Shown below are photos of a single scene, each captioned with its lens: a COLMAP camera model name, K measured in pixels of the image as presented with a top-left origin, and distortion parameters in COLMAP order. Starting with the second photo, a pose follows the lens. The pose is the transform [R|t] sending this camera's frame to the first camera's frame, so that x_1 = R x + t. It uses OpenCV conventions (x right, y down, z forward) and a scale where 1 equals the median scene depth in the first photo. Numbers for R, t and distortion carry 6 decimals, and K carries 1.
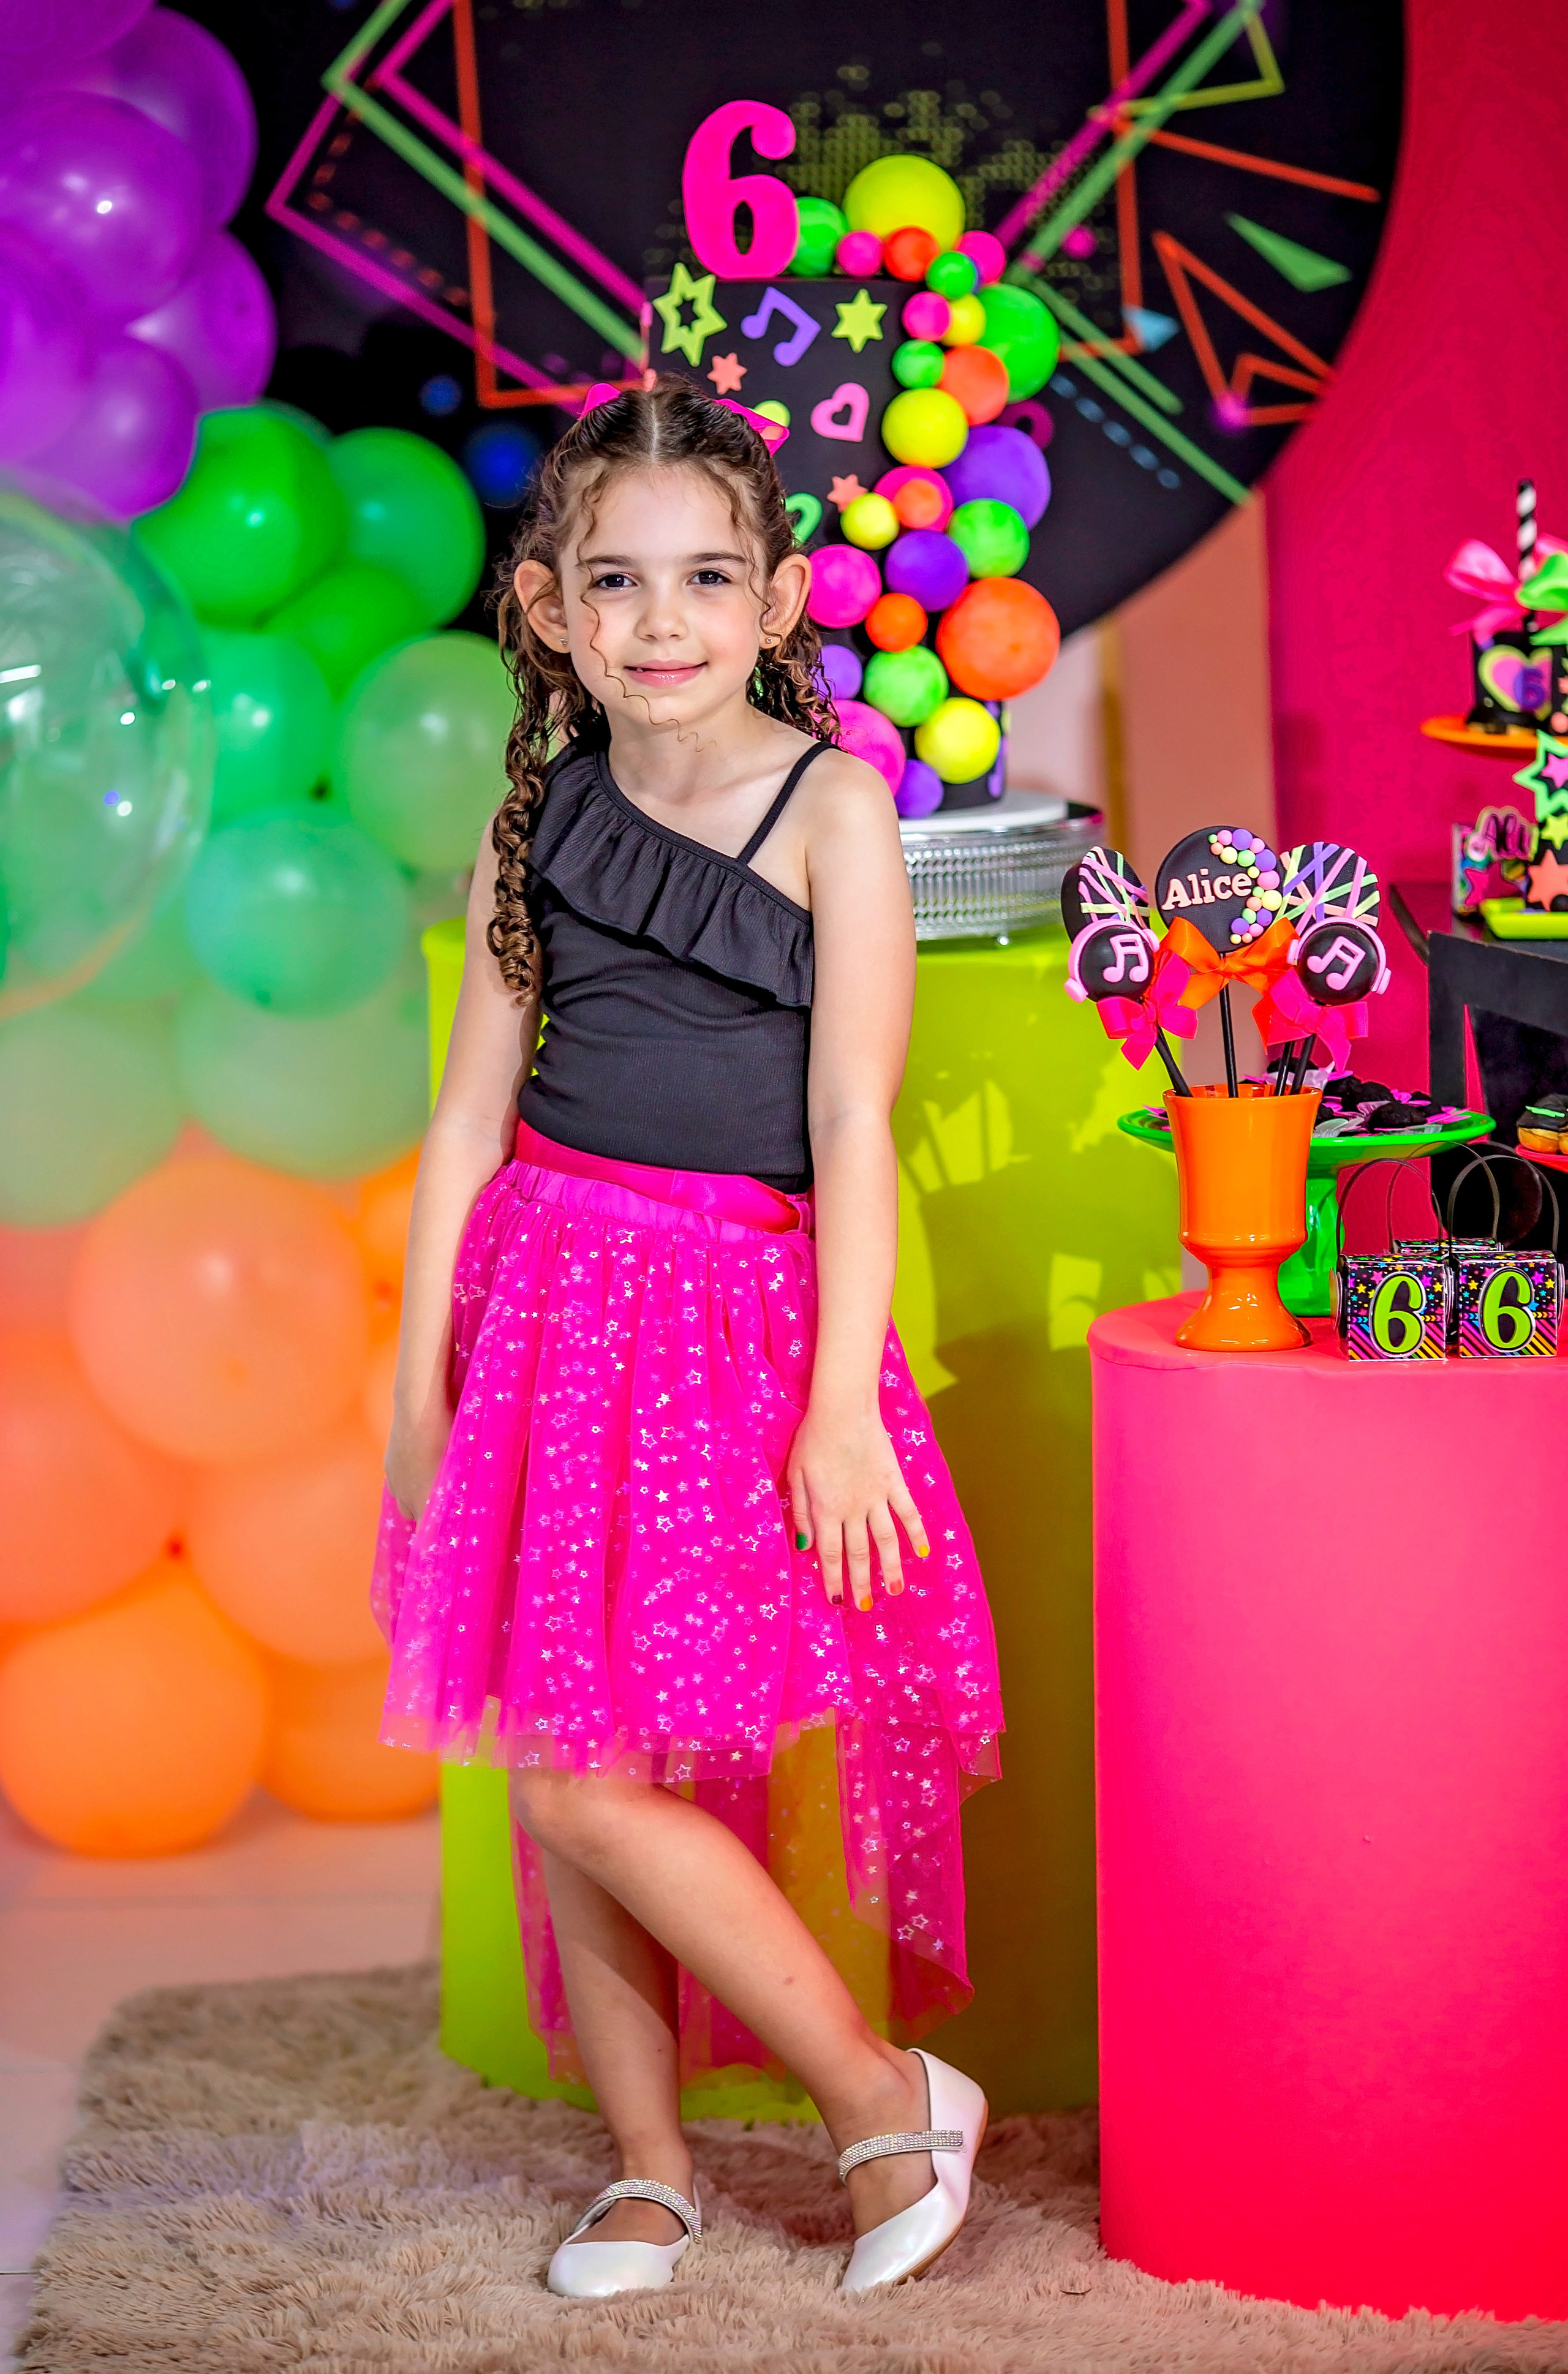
lens RADIAL K [[9334.4, 0, 784.0], [0, 9334.4, 1185.8], [0, 0, 1]] dist [0.010272, 0.000000]
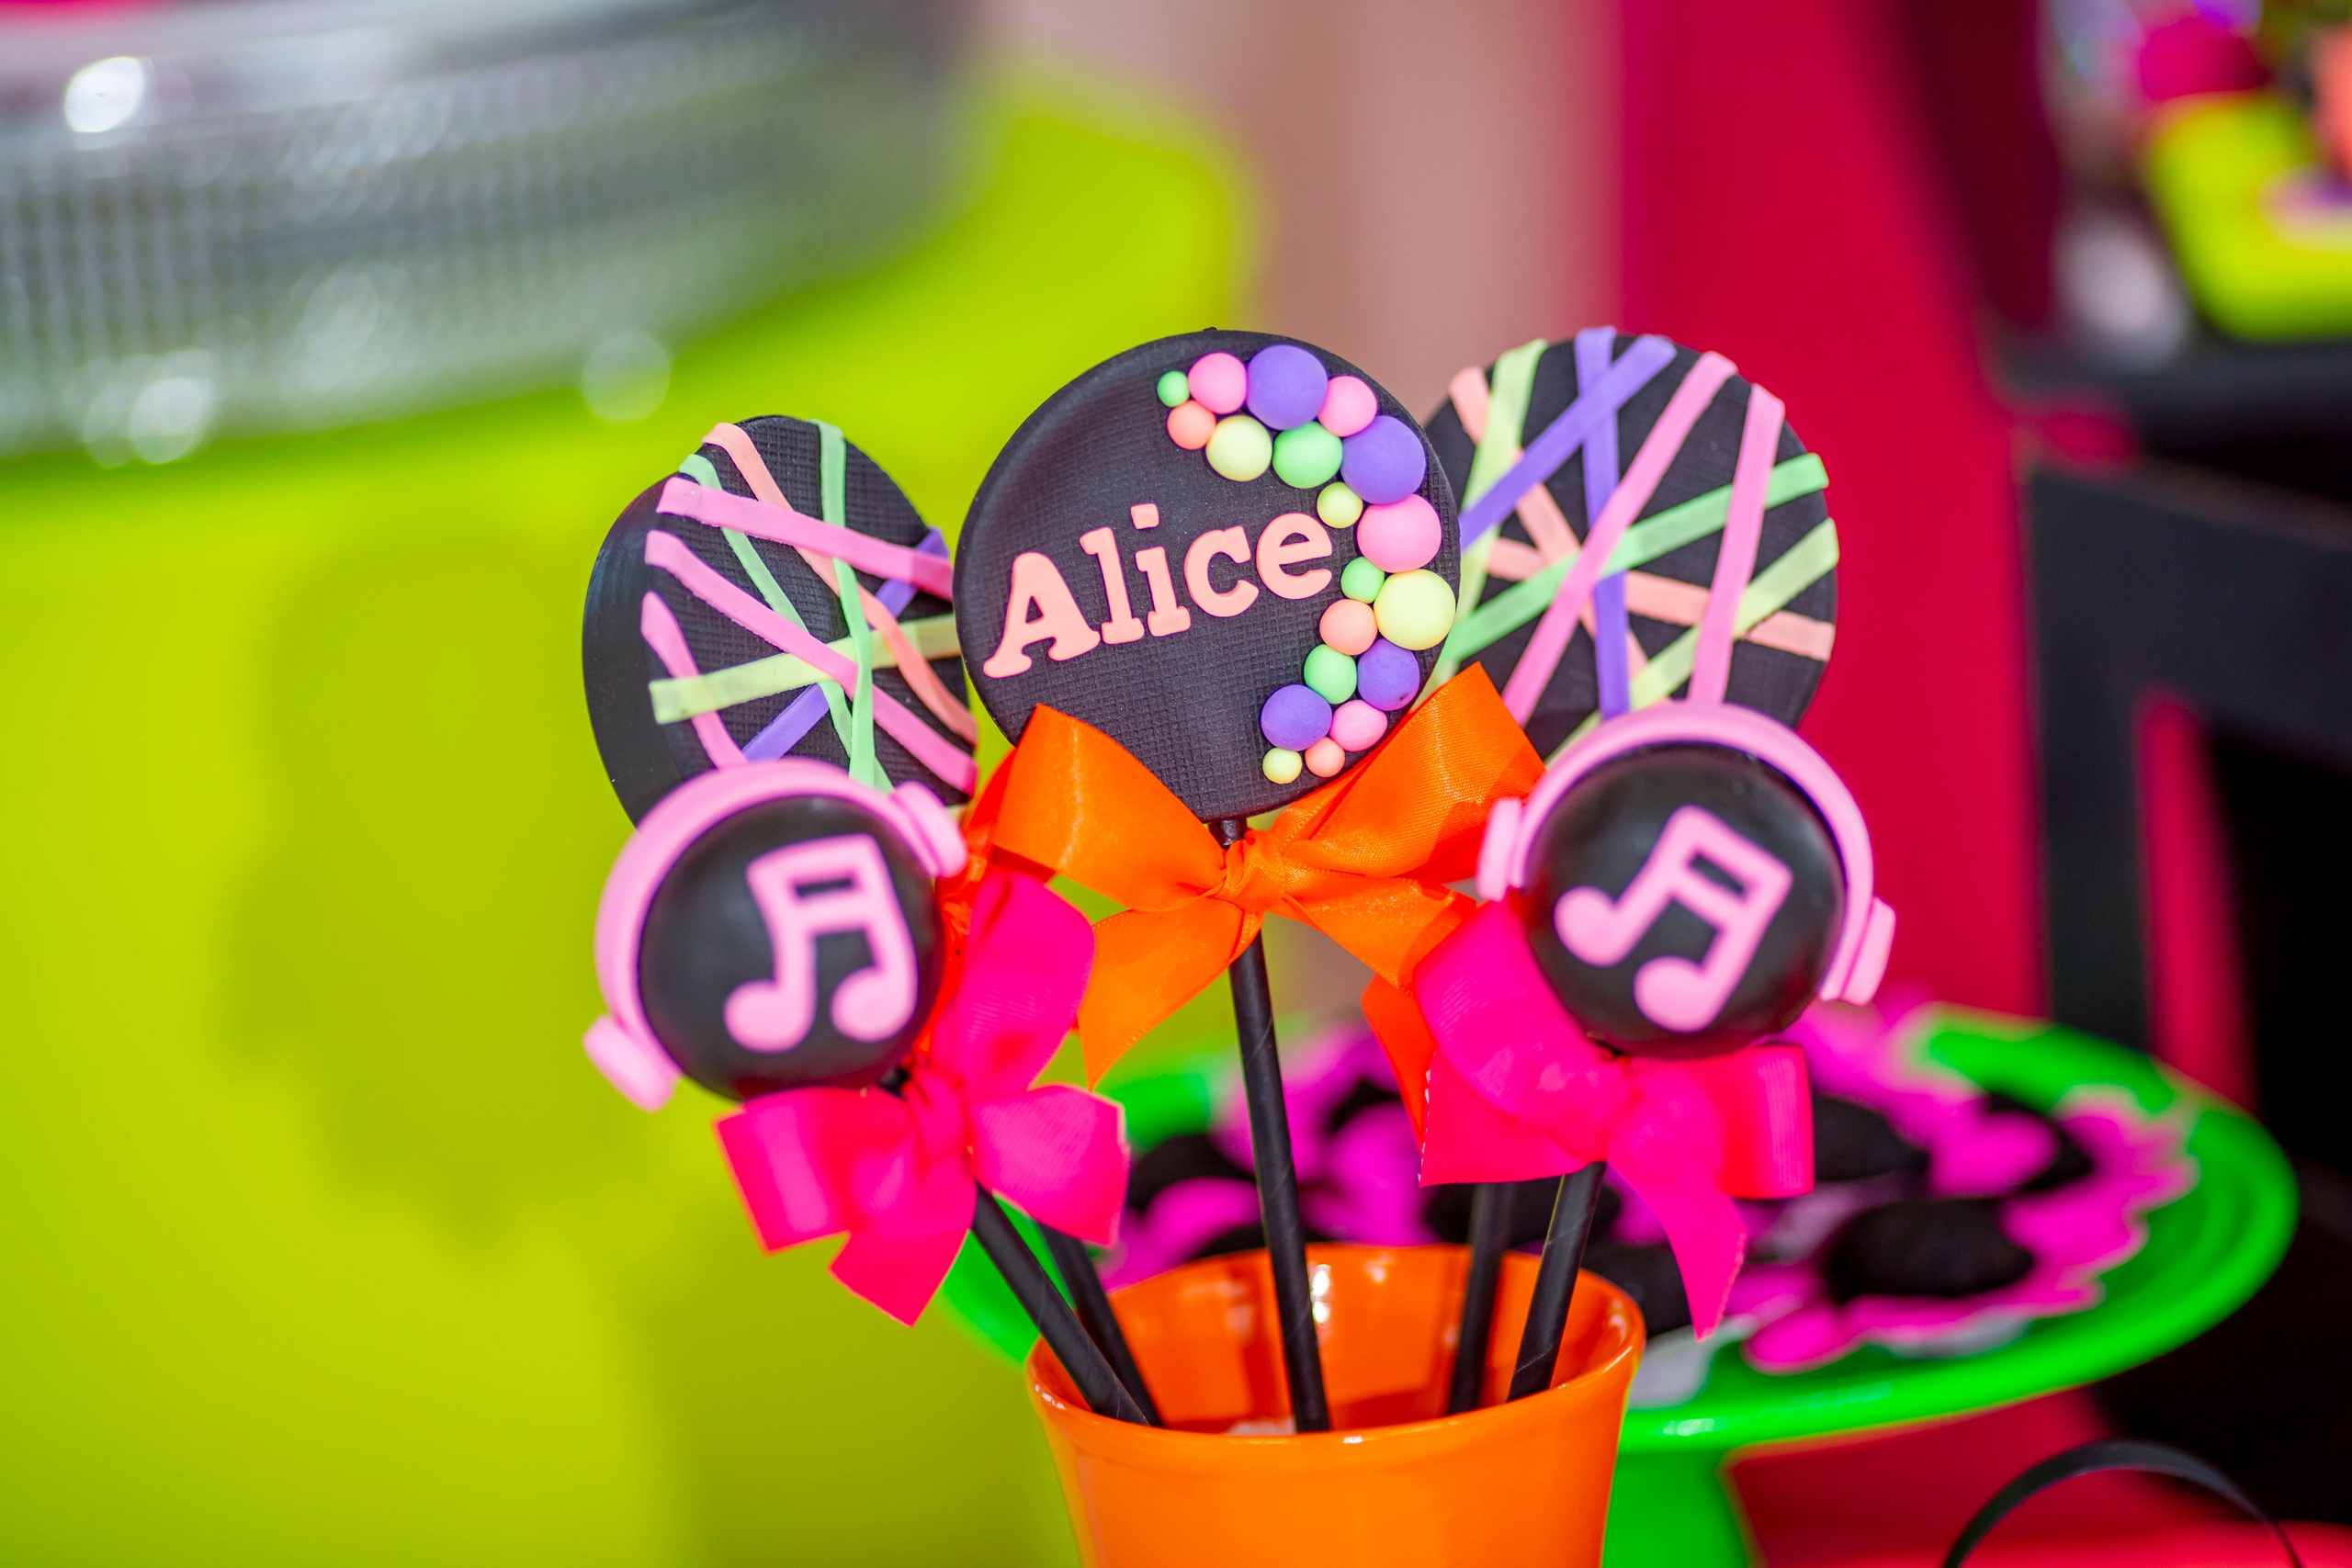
lens RADIAL K [[9246.9, 0, 1174.7], [0, 9246.9, 783.8], [0, 0, 1]] dist [0.010272, 0.000000]
pose [[0.999053, -0.042726, -0.008241, 0.047608], [0.043416, 0.991462, 0.122959, -0.057333], [0.002917, -0.123200, 0.992378, 0.749314]]
